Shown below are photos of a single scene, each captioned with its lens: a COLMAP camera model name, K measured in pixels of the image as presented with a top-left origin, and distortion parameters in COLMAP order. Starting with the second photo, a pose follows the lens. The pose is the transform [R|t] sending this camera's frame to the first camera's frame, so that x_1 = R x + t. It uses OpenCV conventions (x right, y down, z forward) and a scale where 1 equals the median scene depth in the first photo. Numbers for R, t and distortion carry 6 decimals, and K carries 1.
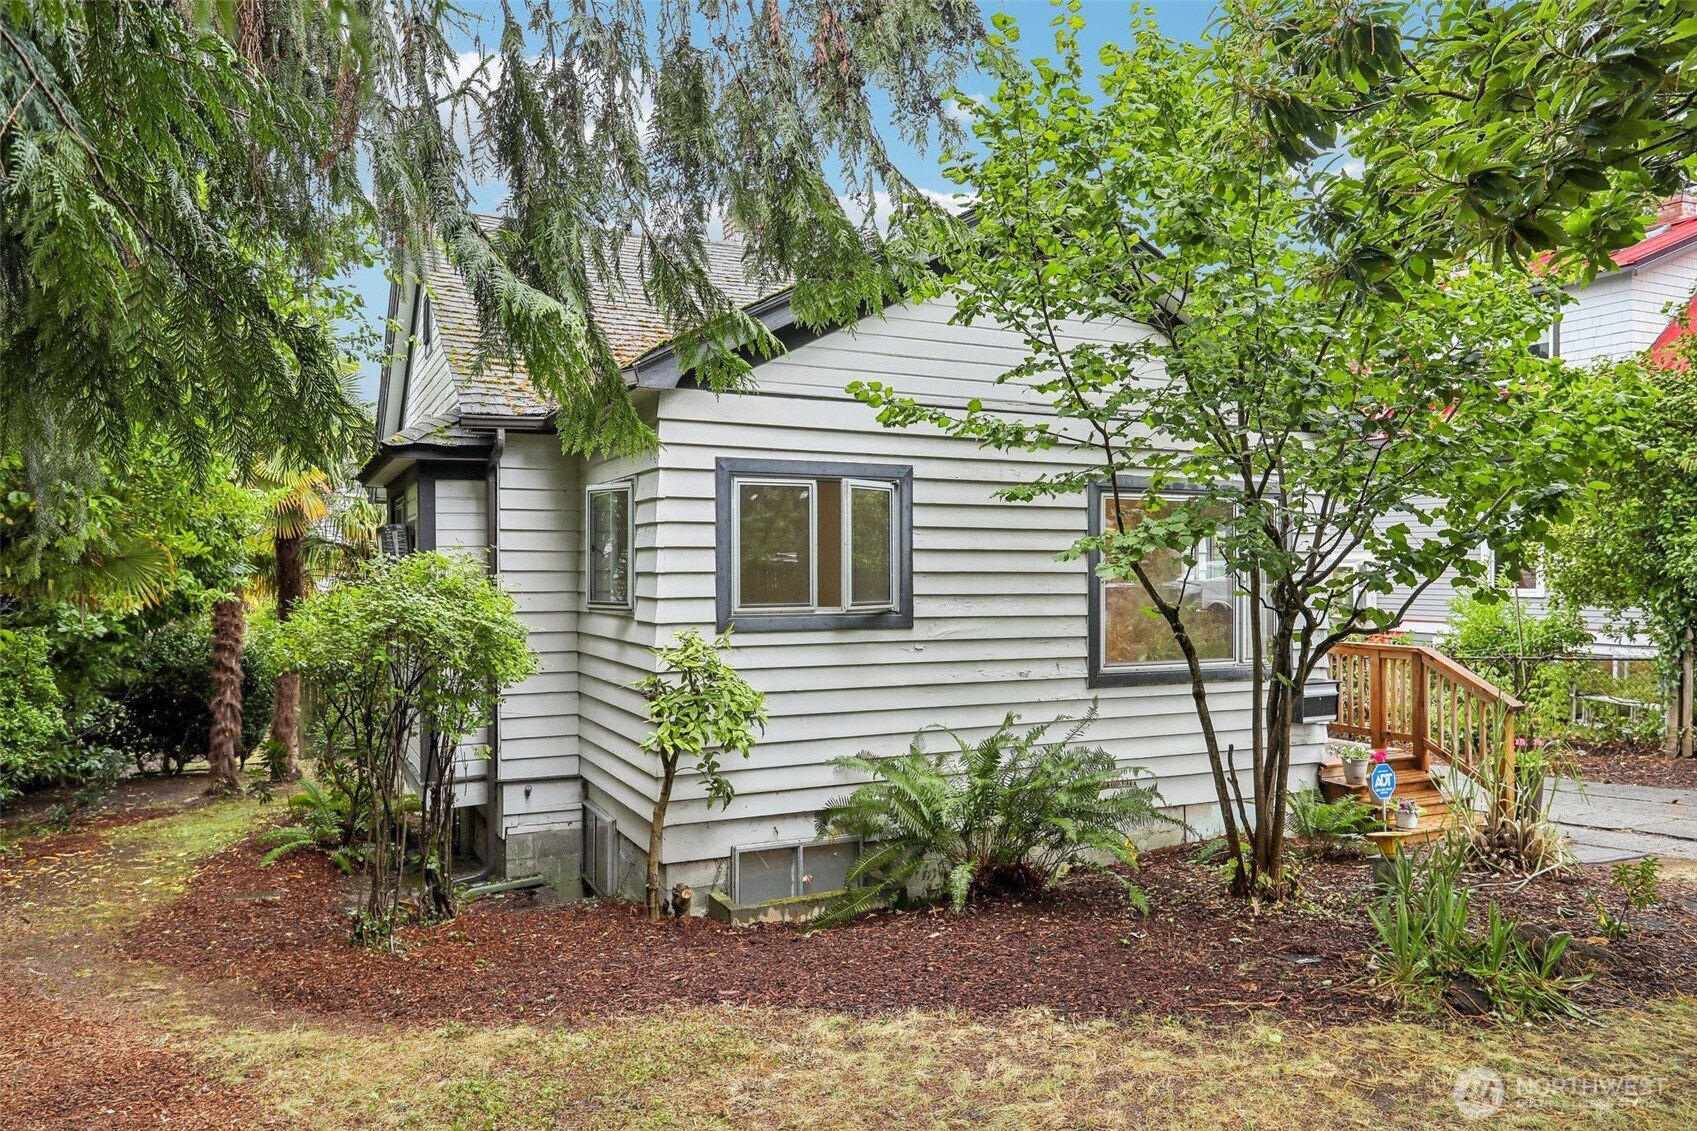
lens RADIAL K [[1195.0, 0, 848.5], [0, 1195.0, 565.5], [0, 0, 1]] dist [0.005687, -0.000407]
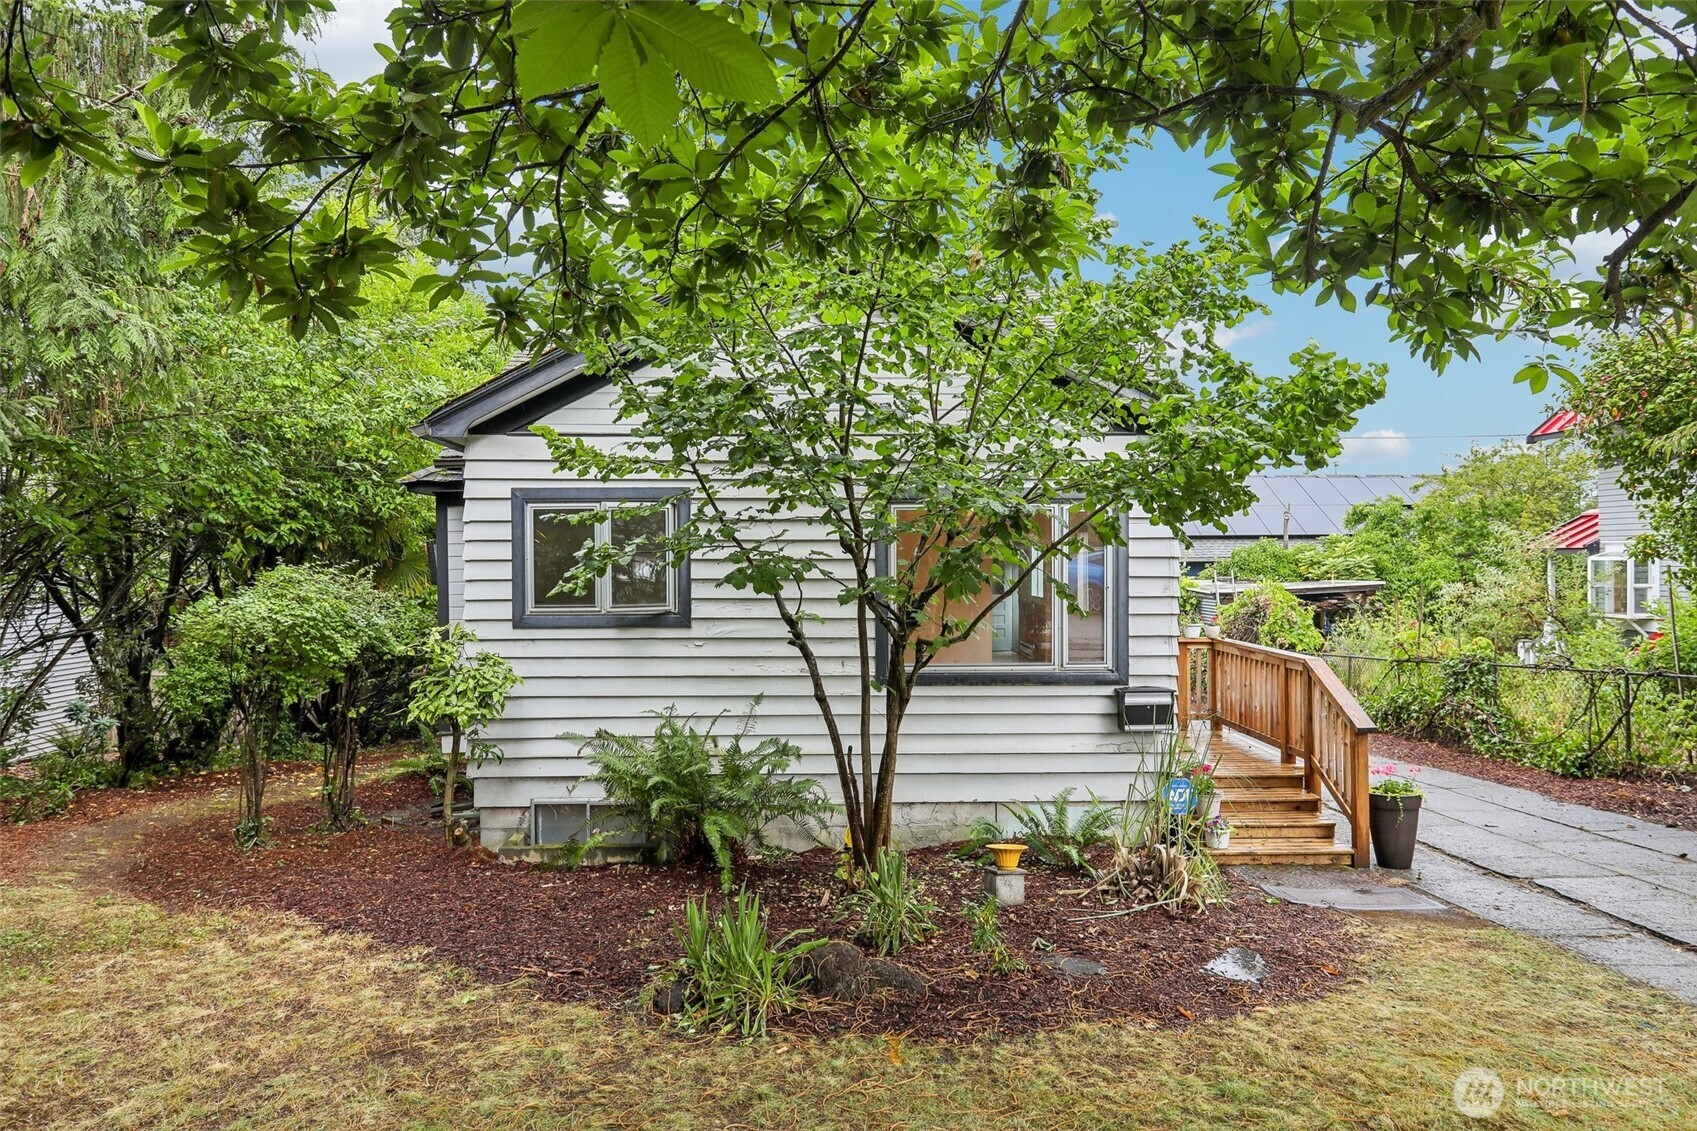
lens RADIAL K [[1052.6, 0, 848.5], [0, 1052.6, 565.5], [0, 0, 1]] dist [0.001055, 0.001587]
pose [[0.907451, 0.000046, -0.420159, 0.671929], [0.004596, 0.999939, 0.010035, -0.018646], [0.420134, -0.011037, 0.907395, 0.144434]]
